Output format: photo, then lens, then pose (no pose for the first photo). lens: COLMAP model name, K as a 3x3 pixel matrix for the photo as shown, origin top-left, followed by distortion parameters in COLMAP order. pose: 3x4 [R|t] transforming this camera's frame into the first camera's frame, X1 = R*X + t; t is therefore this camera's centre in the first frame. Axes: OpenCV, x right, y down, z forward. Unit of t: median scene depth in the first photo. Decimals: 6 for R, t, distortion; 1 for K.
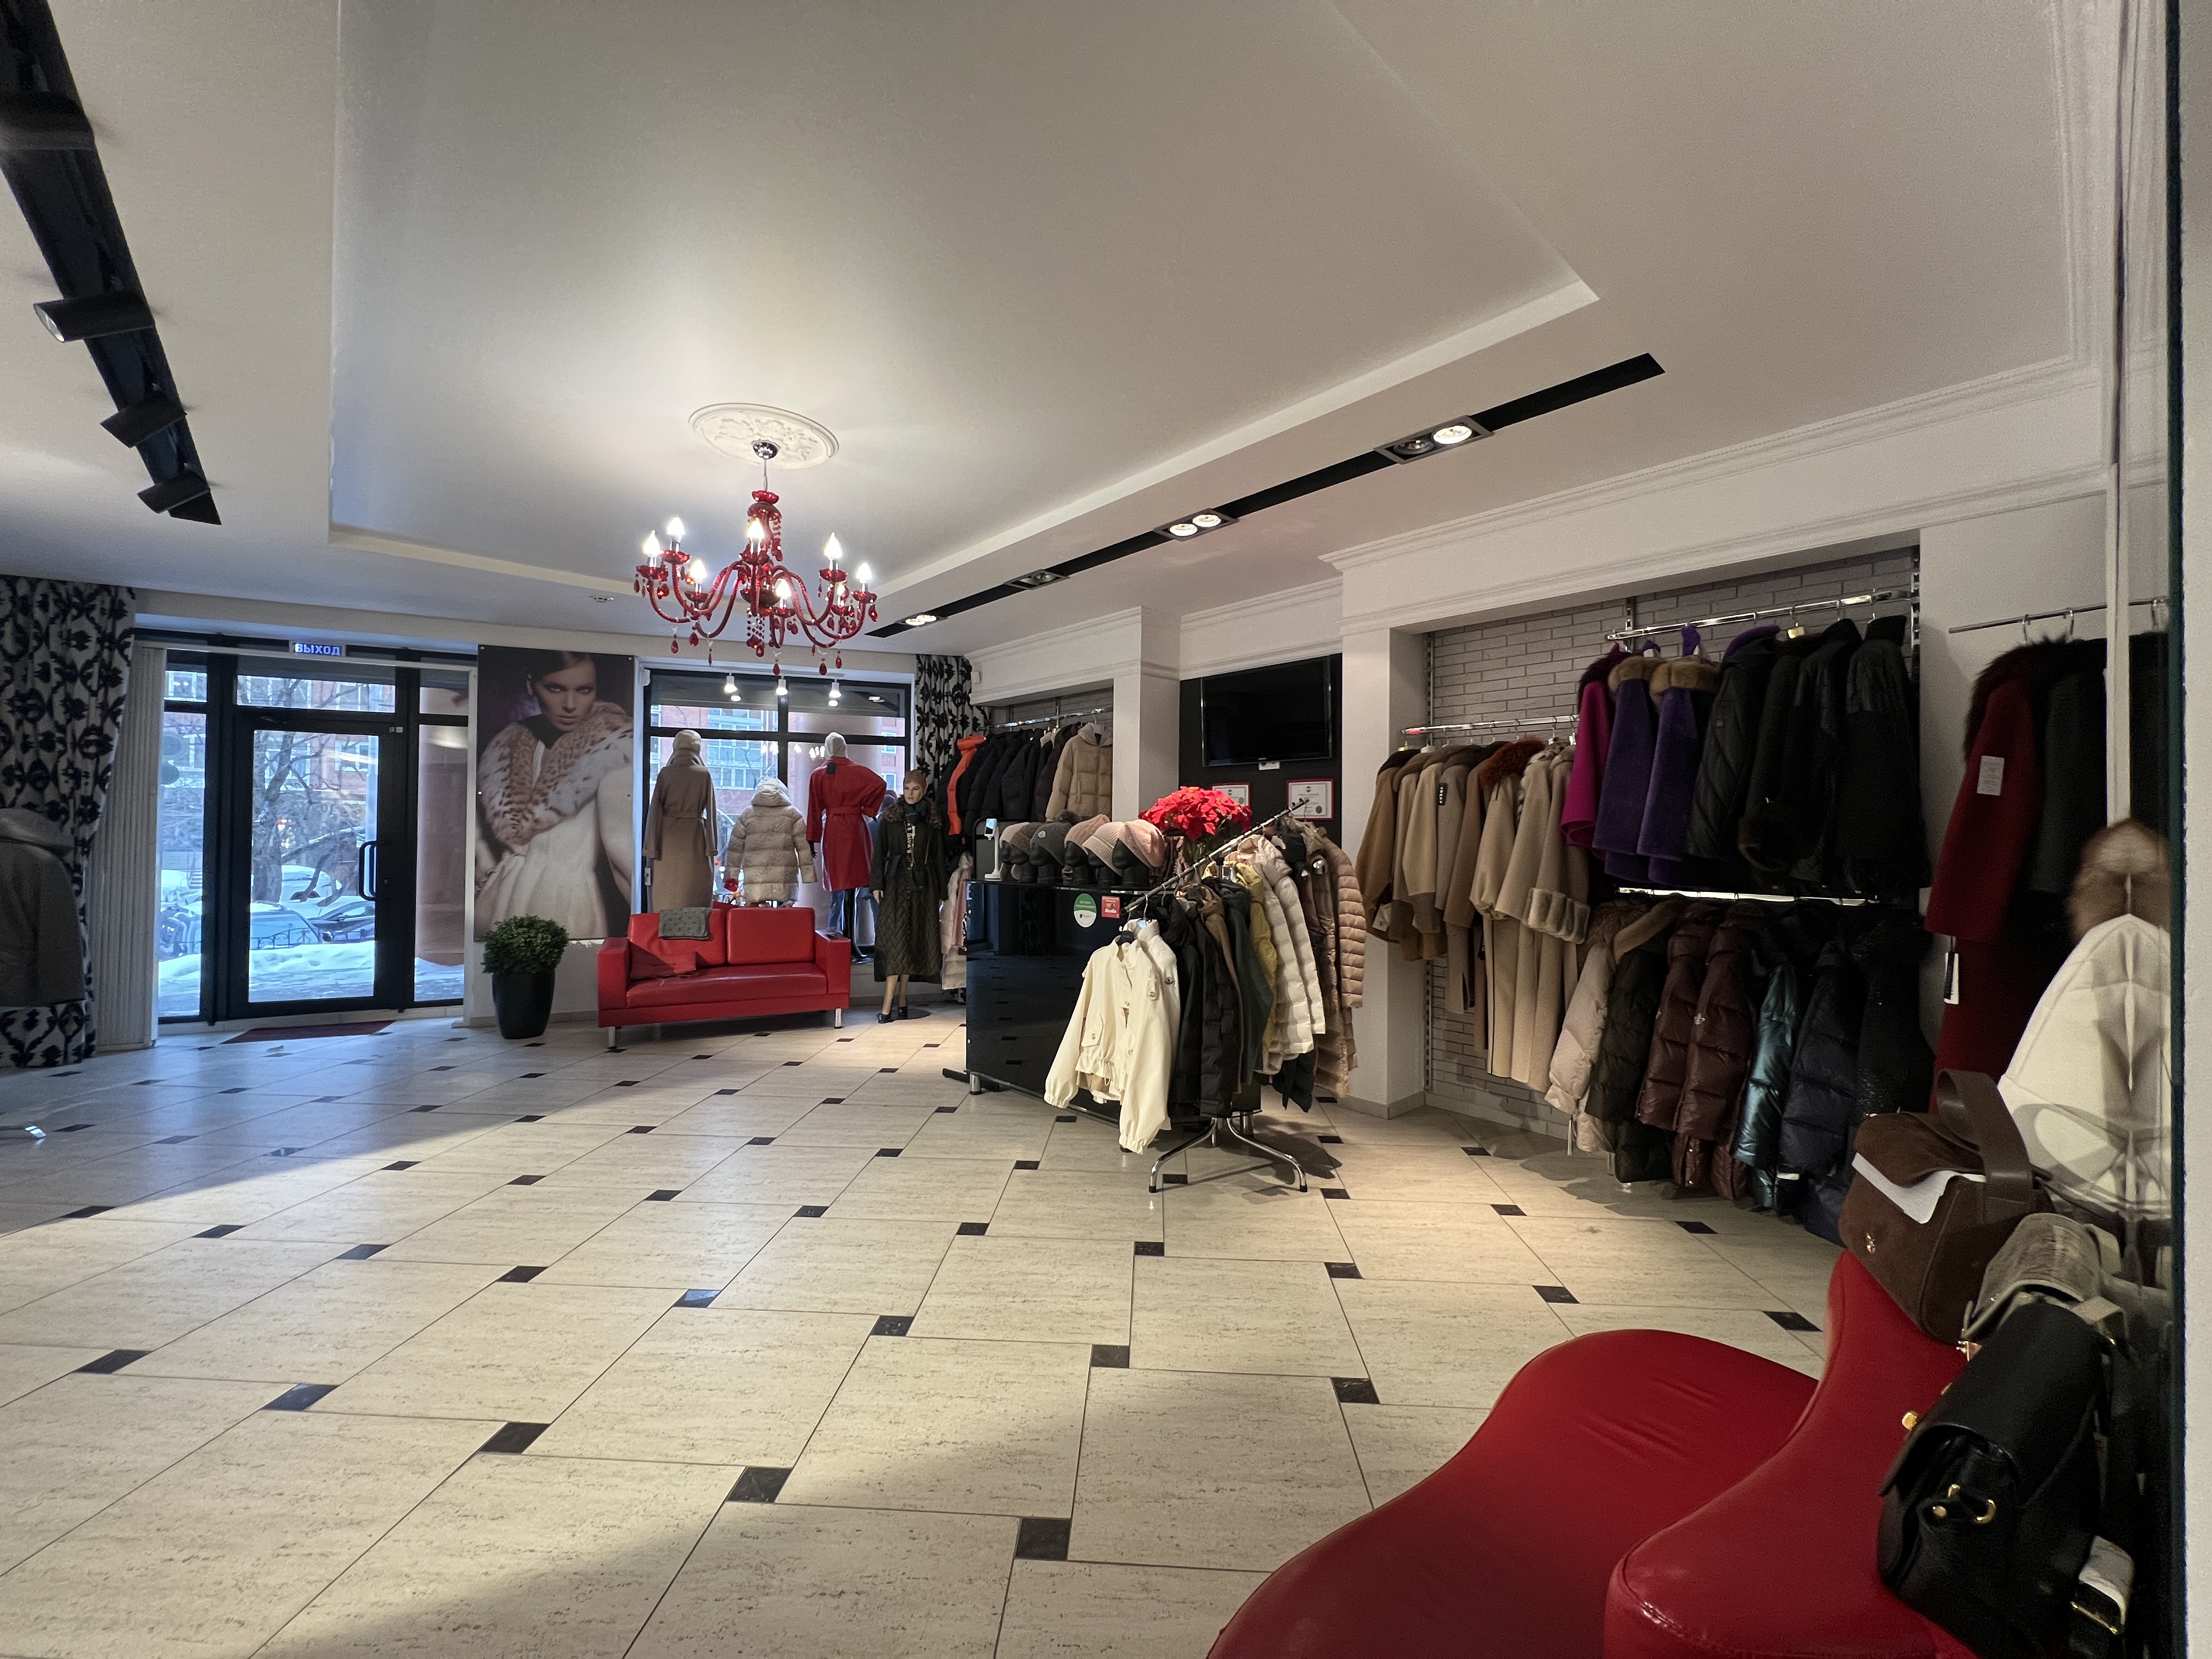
lens RADIAL K [[873.7, 0, 1104.7], [0, 873.7, 824.7], [0, 0, 1]] dist [-0.010600, -0.000141]
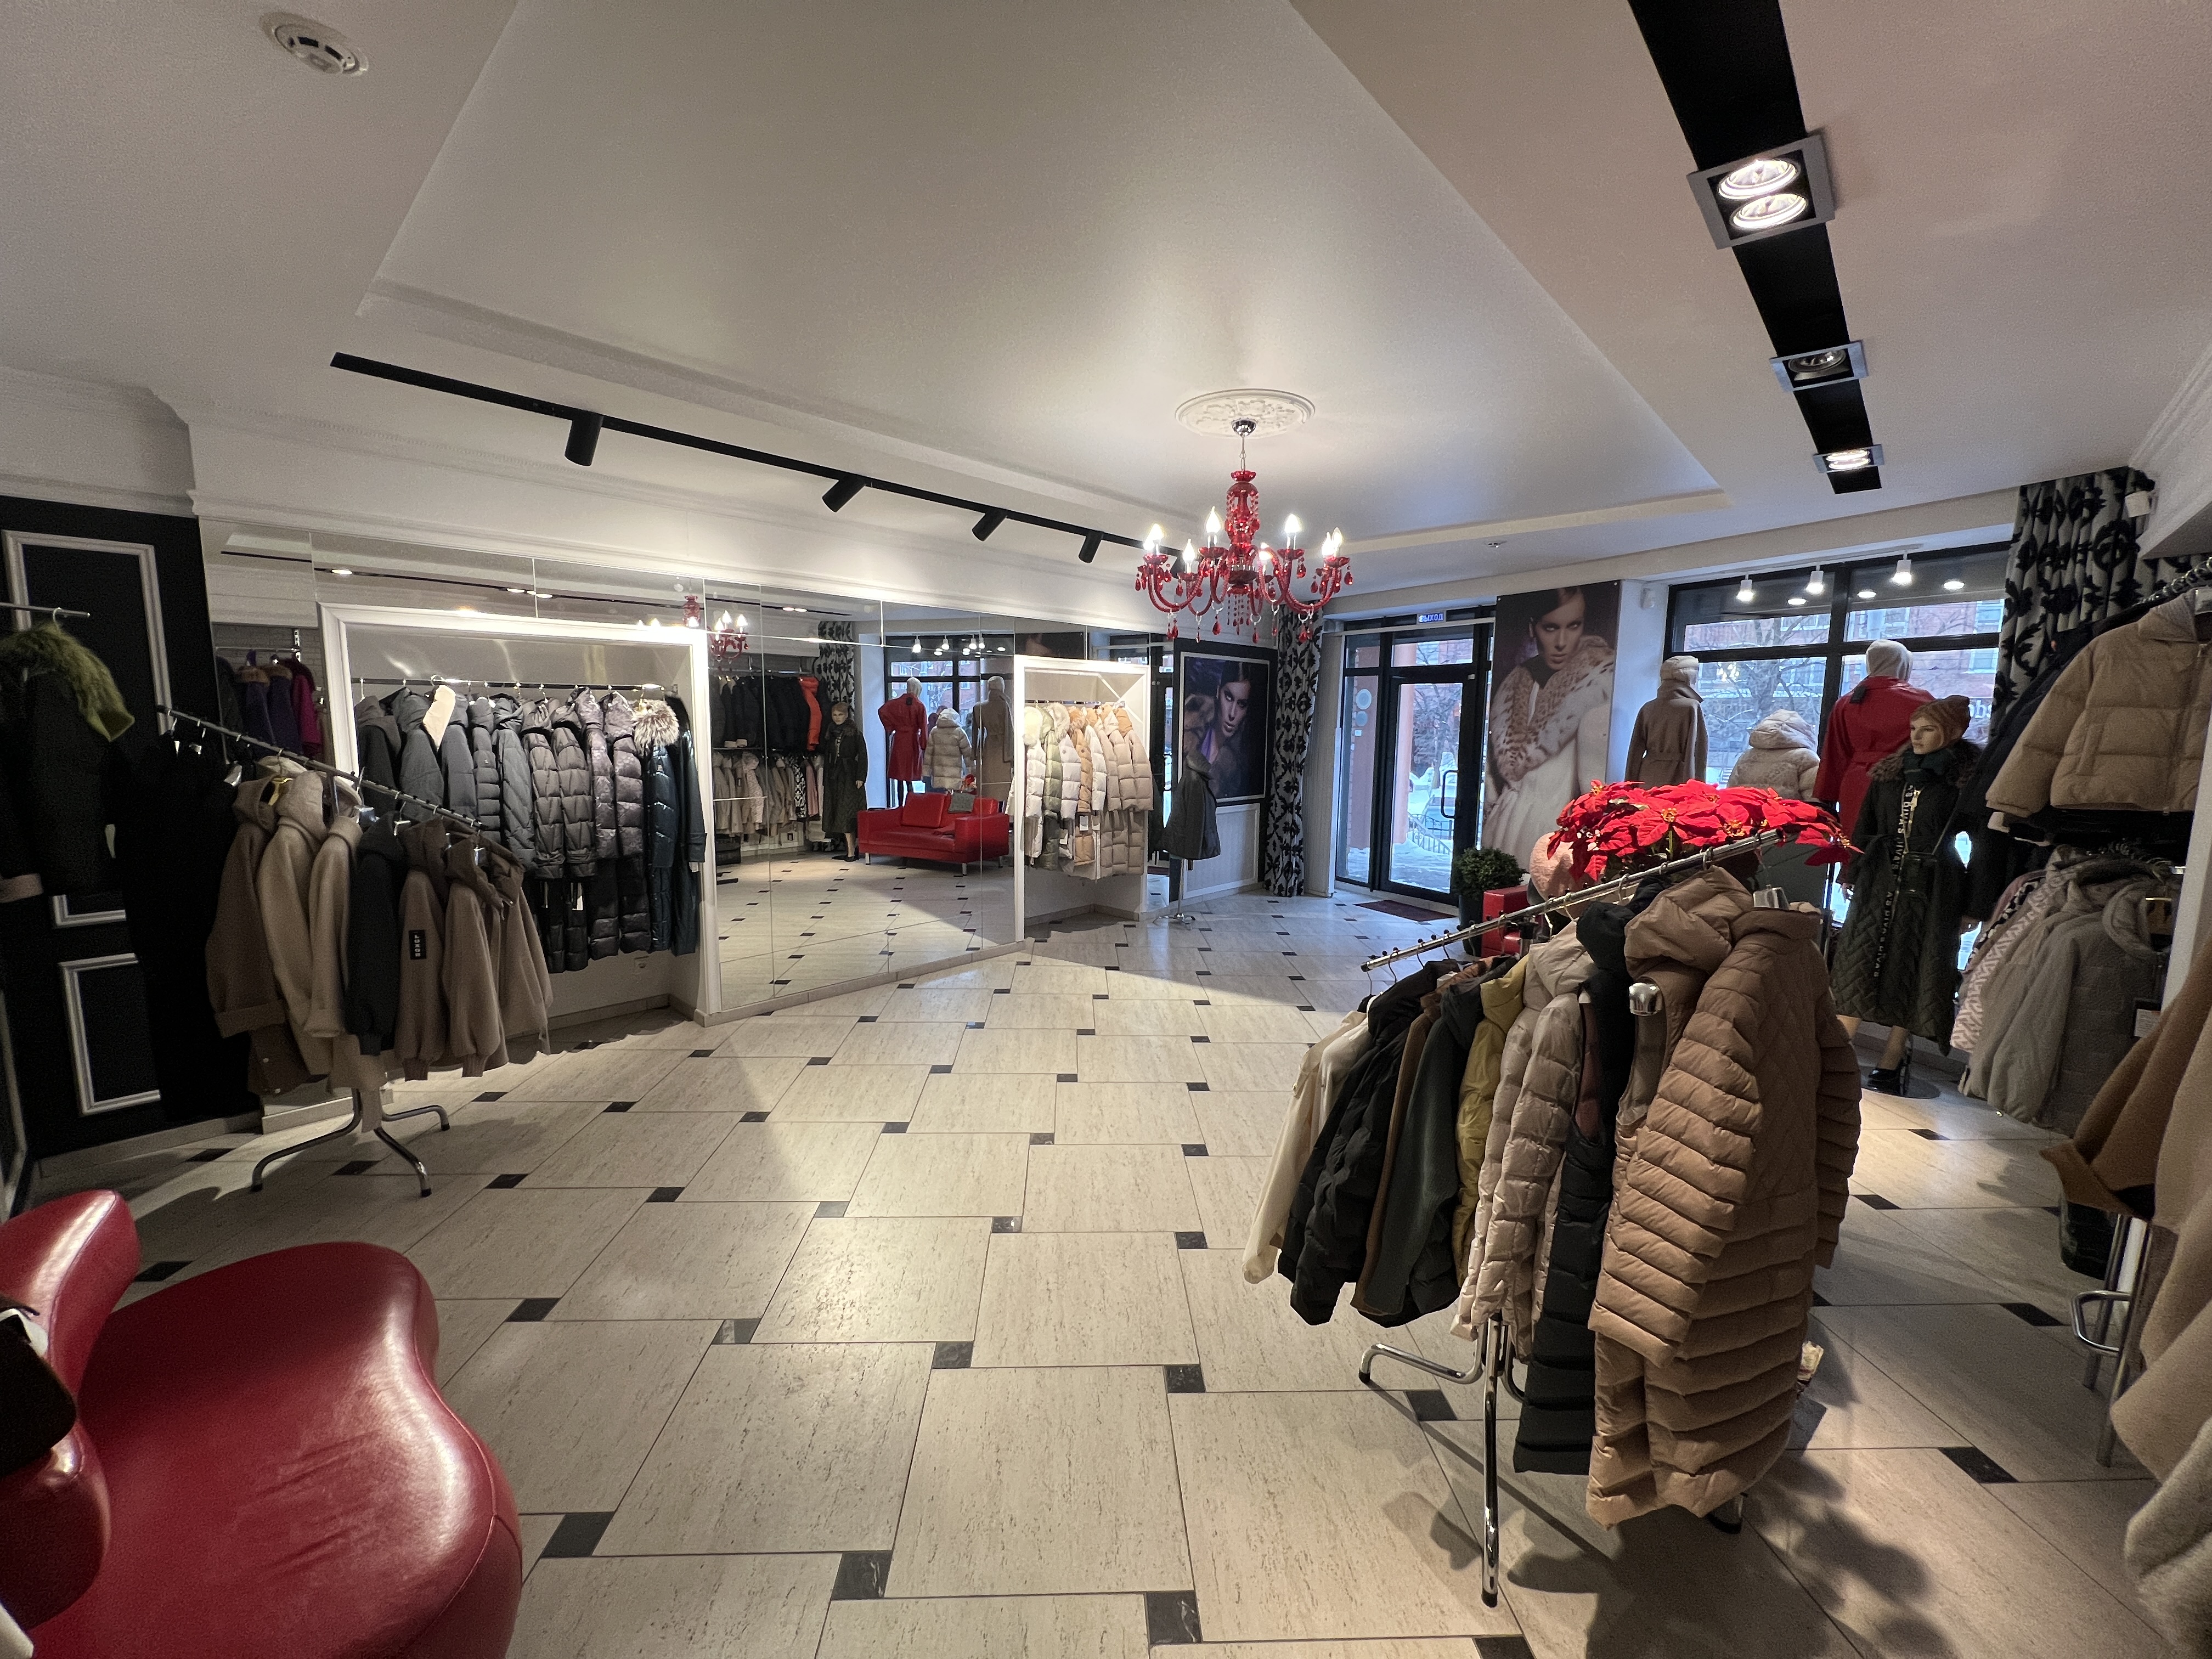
lens RADIAL K [[873.7, 0, 1105.0], [0, 873.7, 828.1], [0, 0, 1]] dist [-0.010600, -0.000141]
pose [[0.090032, 0.116444, -0.989108, 0.346699], [-0.004118, 0.993176, 0.116548, -0.041687], [0.995930, -0.006420, 0.089897, 0.394473]]
